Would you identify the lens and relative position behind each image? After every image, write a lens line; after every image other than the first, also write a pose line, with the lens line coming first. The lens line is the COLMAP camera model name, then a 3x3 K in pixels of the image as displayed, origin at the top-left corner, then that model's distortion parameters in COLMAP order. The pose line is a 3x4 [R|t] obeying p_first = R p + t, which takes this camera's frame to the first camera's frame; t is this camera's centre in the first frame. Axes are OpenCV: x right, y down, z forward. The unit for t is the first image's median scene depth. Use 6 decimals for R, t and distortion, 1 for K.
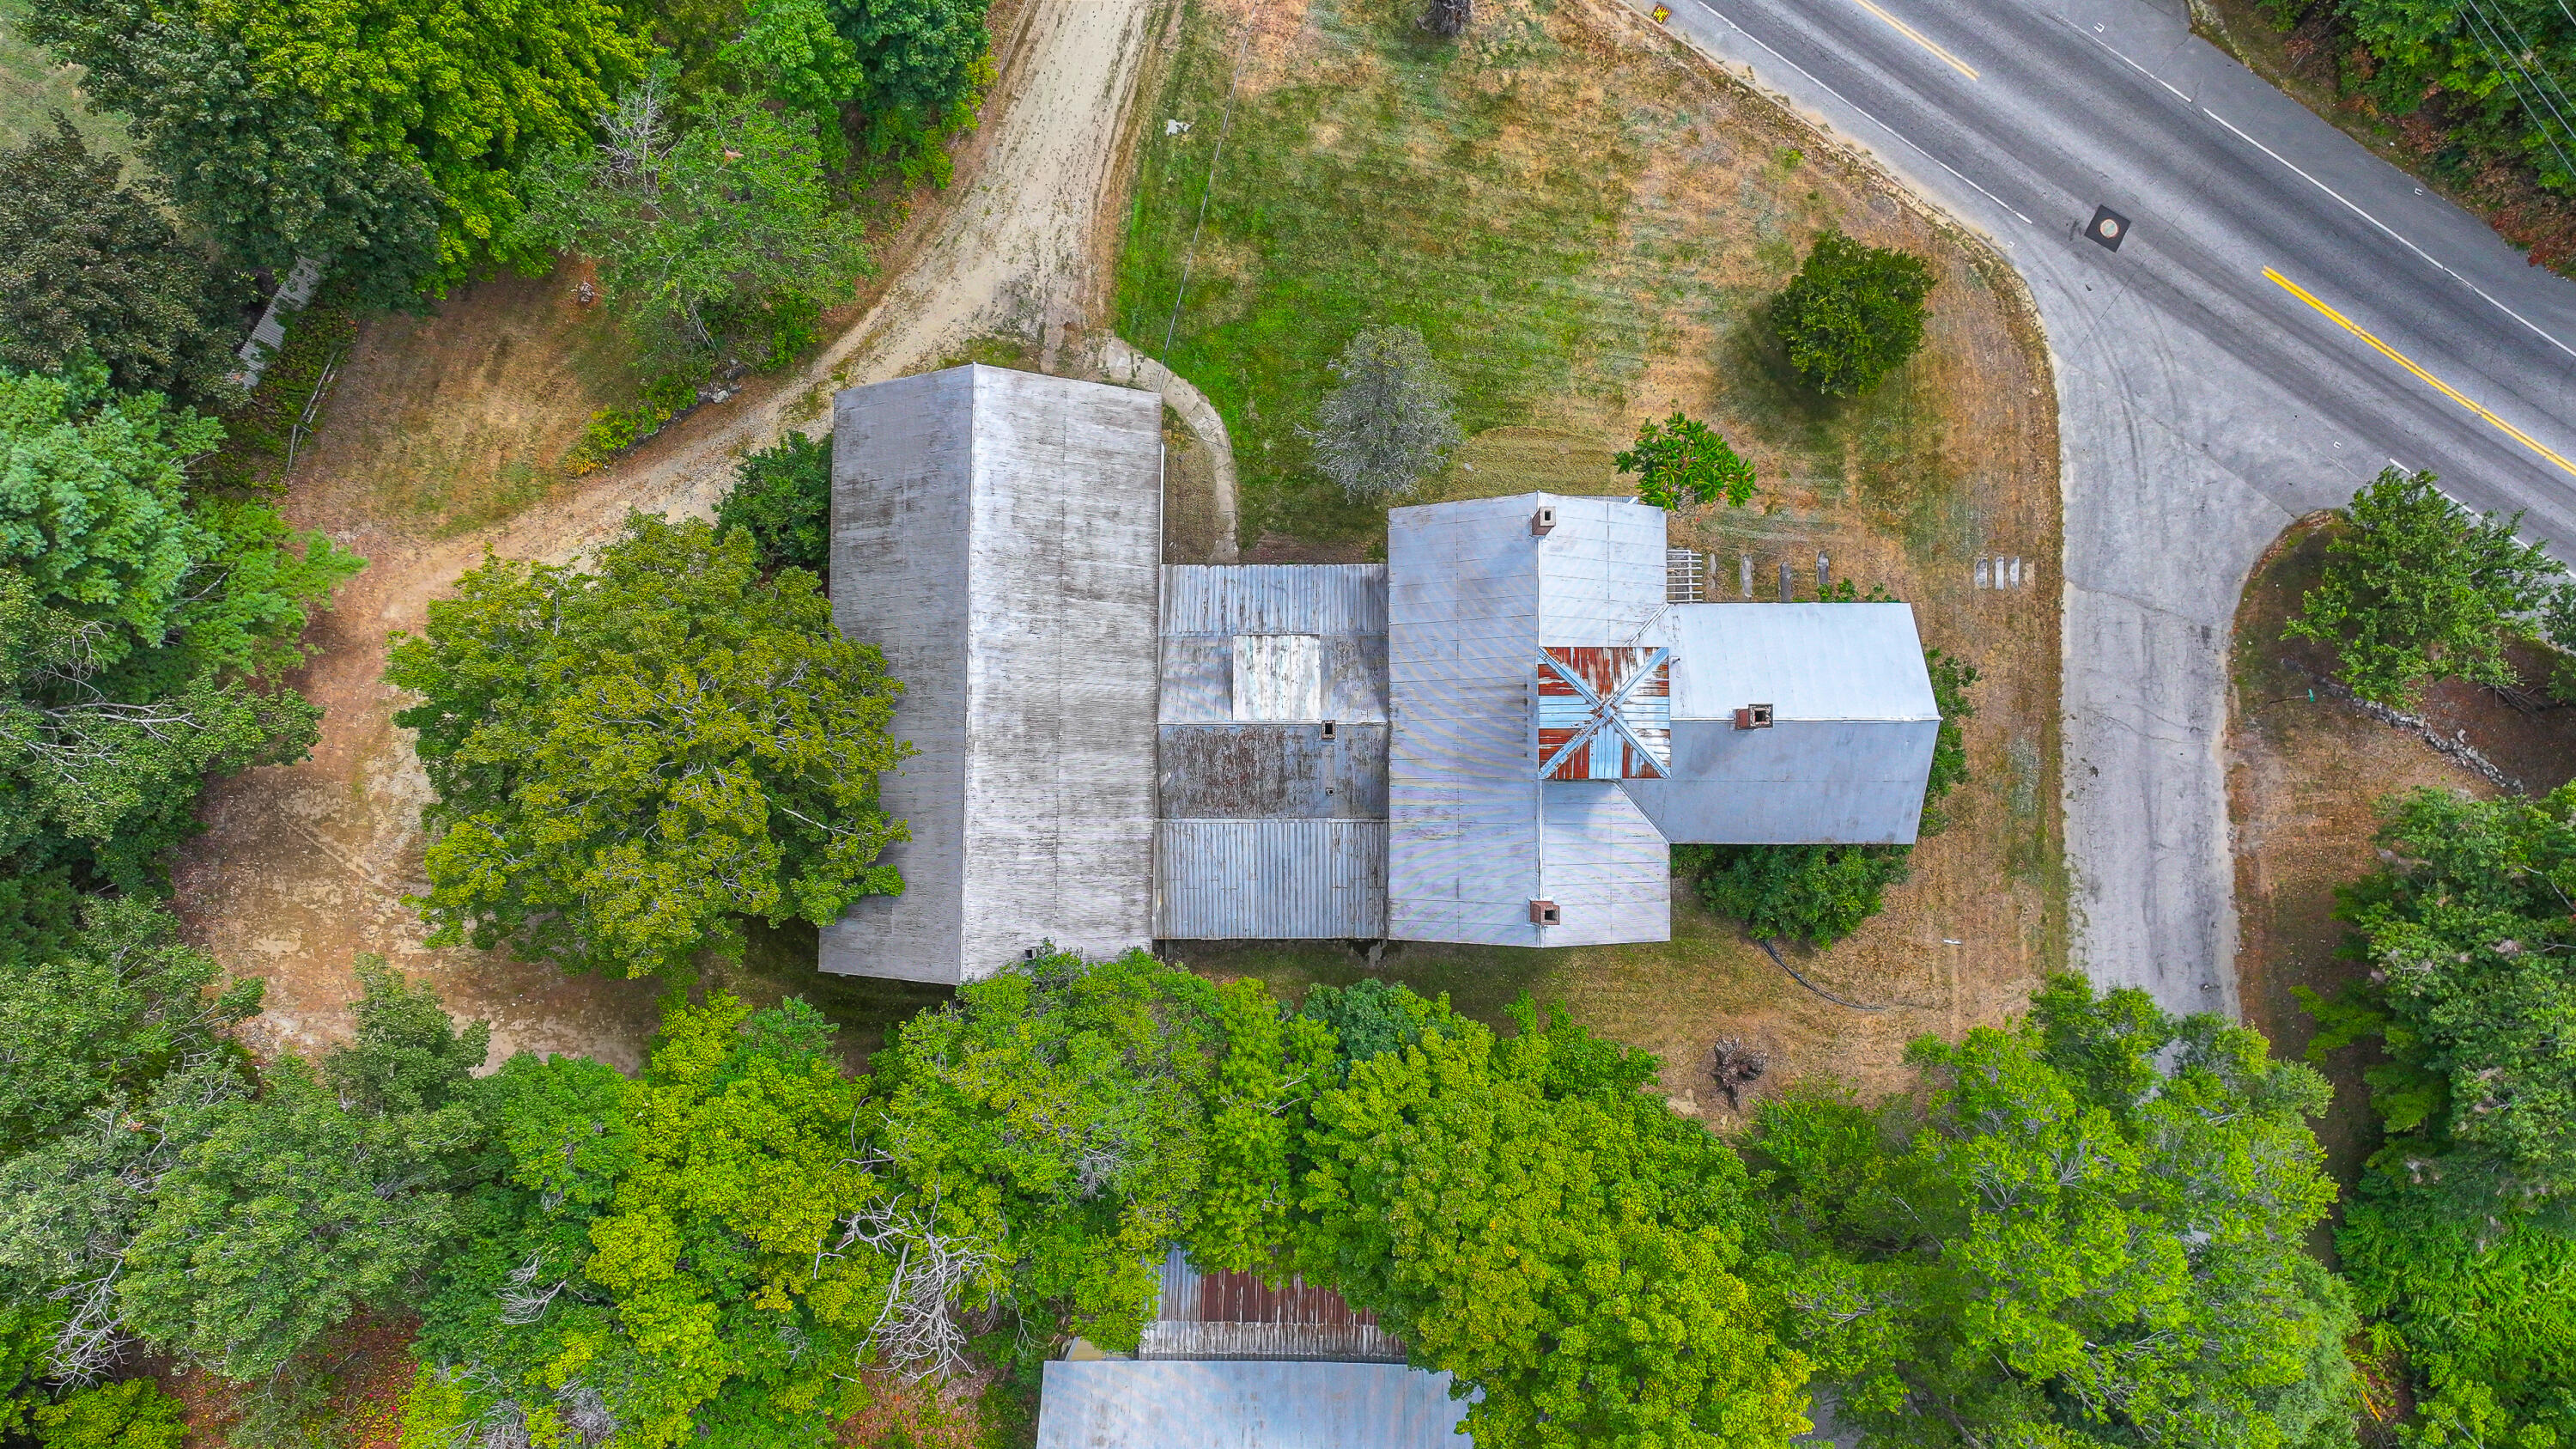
lens RADIAL K [[1791.7, 0, 1301.0], [0, 1791.7, 716.1], [0, 0, 1]] dist [0.003135, 0.003702]
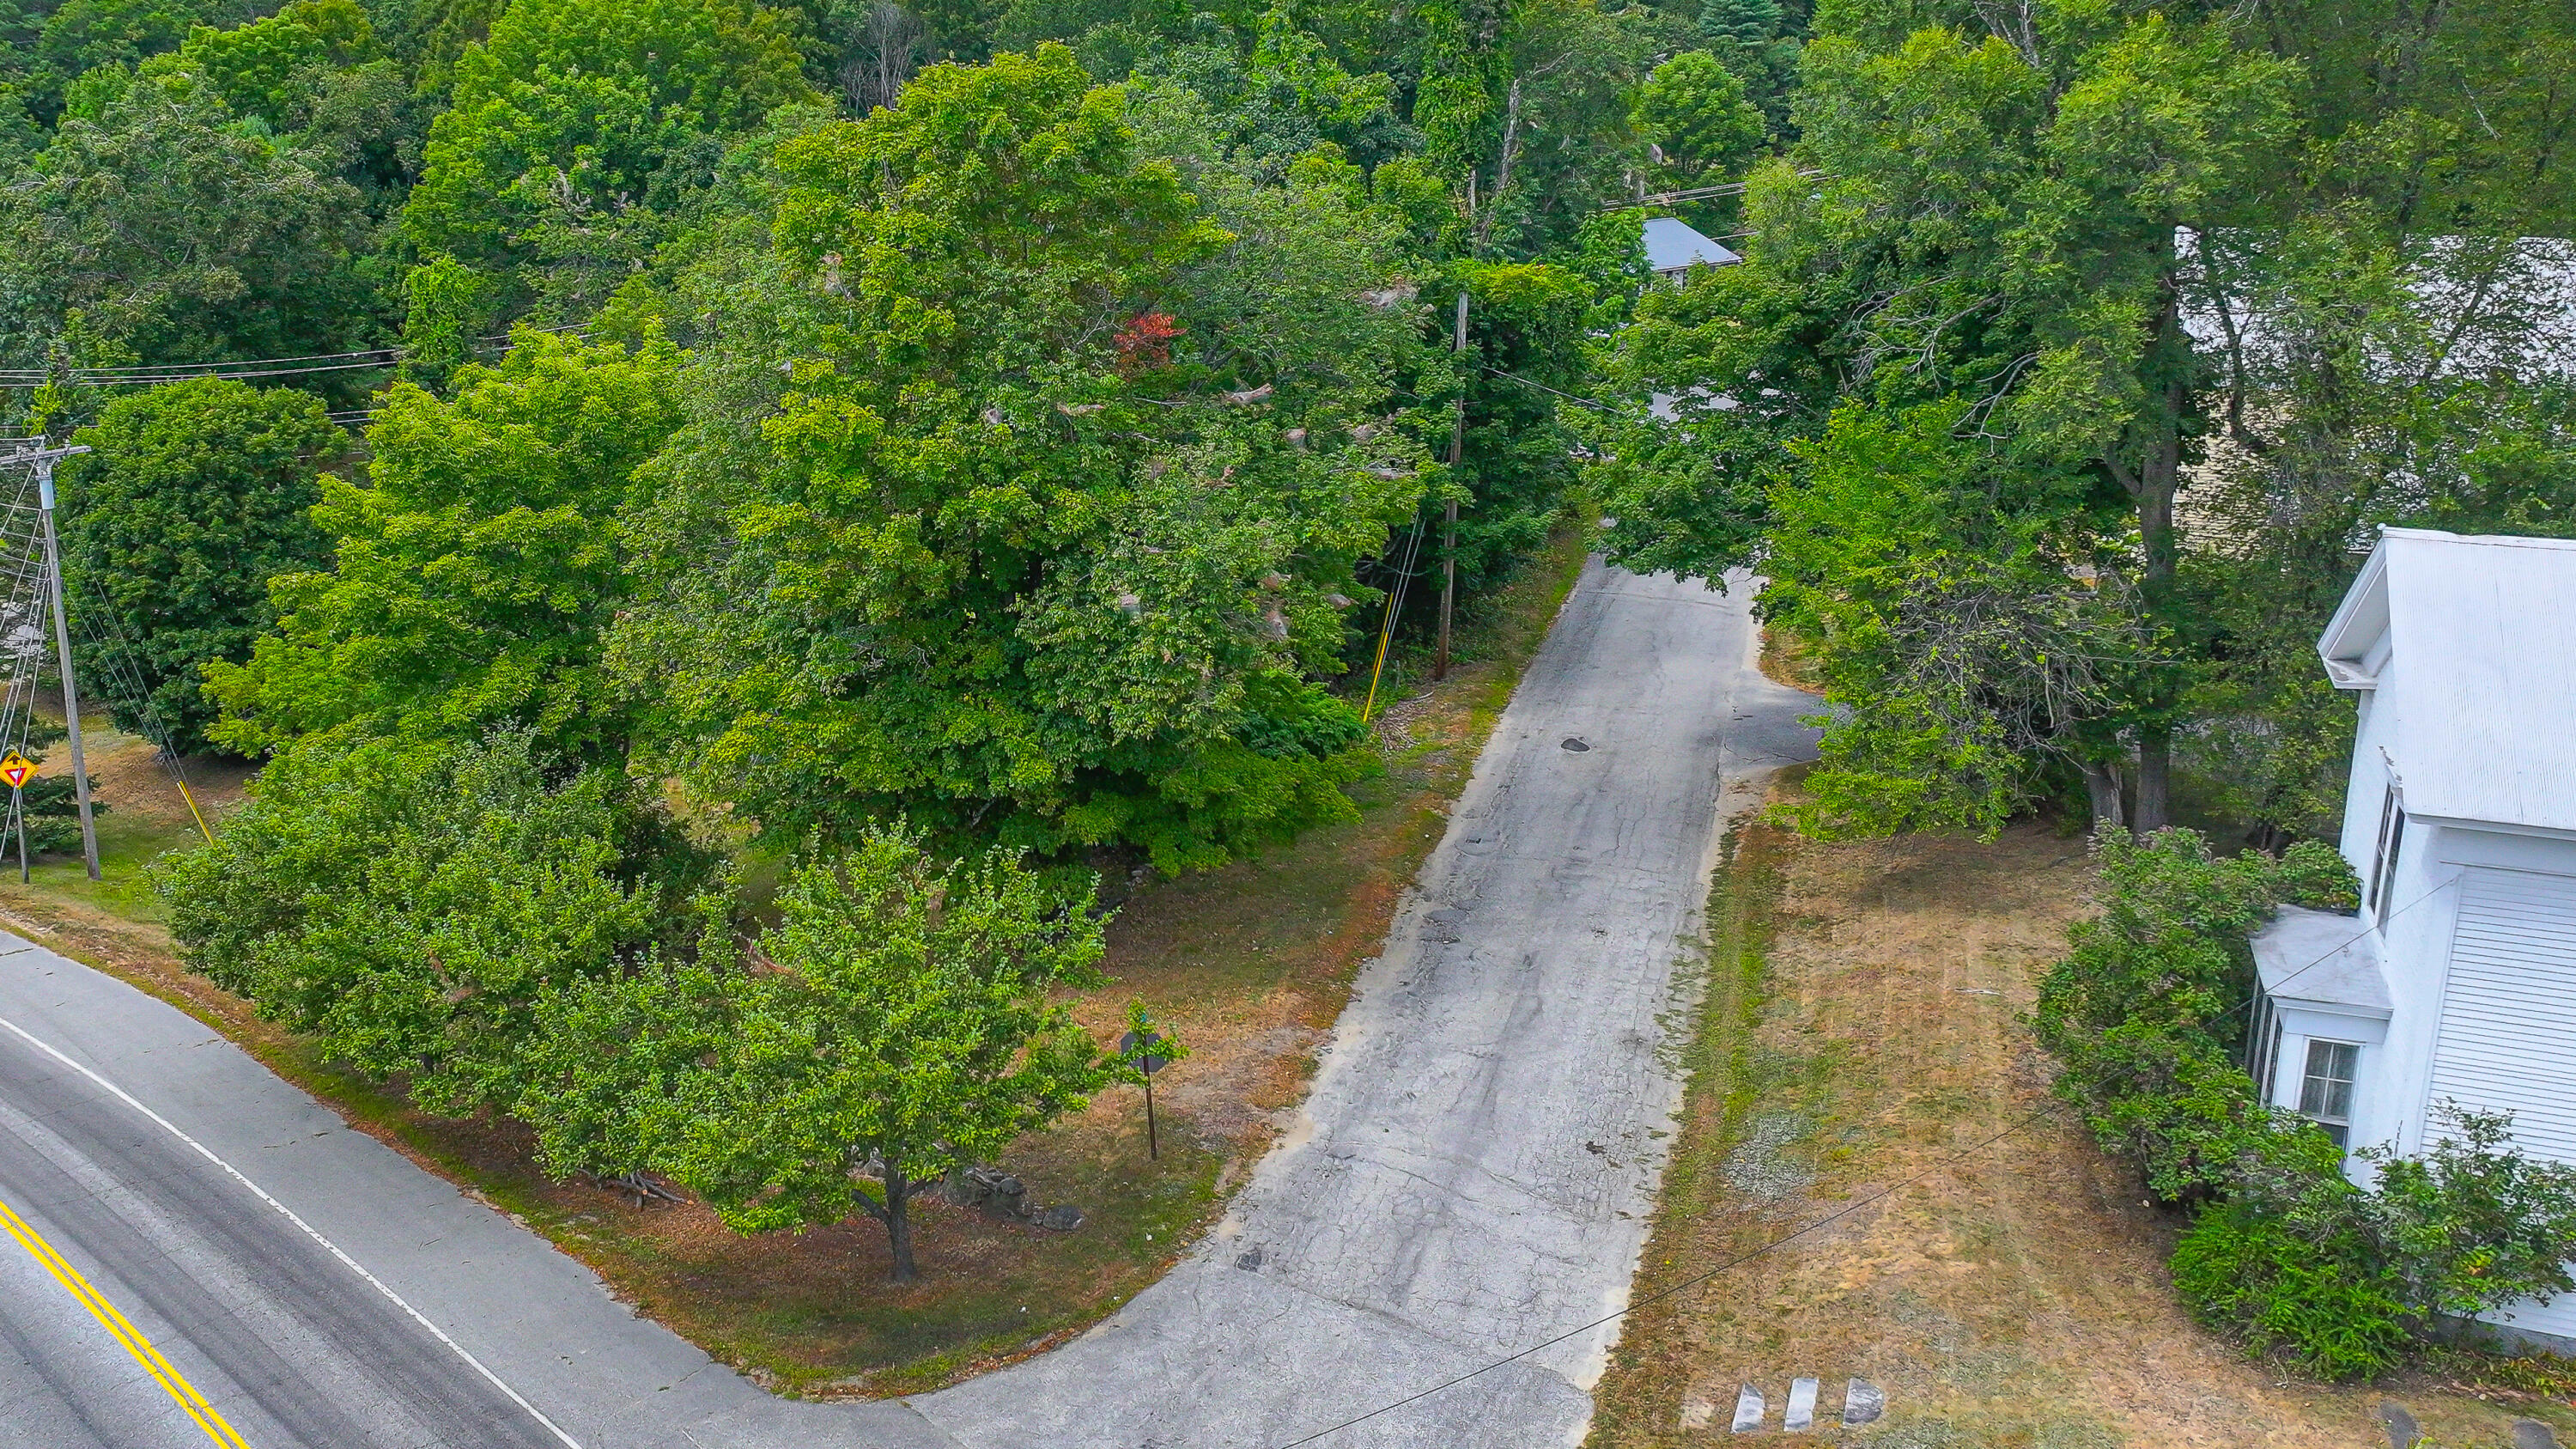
lens RADIAL K [[2349.7, 0, 1013.3], [0, 2349.7, 655.7], [0, 0, 1]] dist [0.003687, 0.001053]
pose [[-0.932961, -0.091903, 0.348047, 0.389020], [0.359734, -0.202534, 0.910808, -0.524269], [-0.013215, 0.974953, 0.222017, 0.762575]]
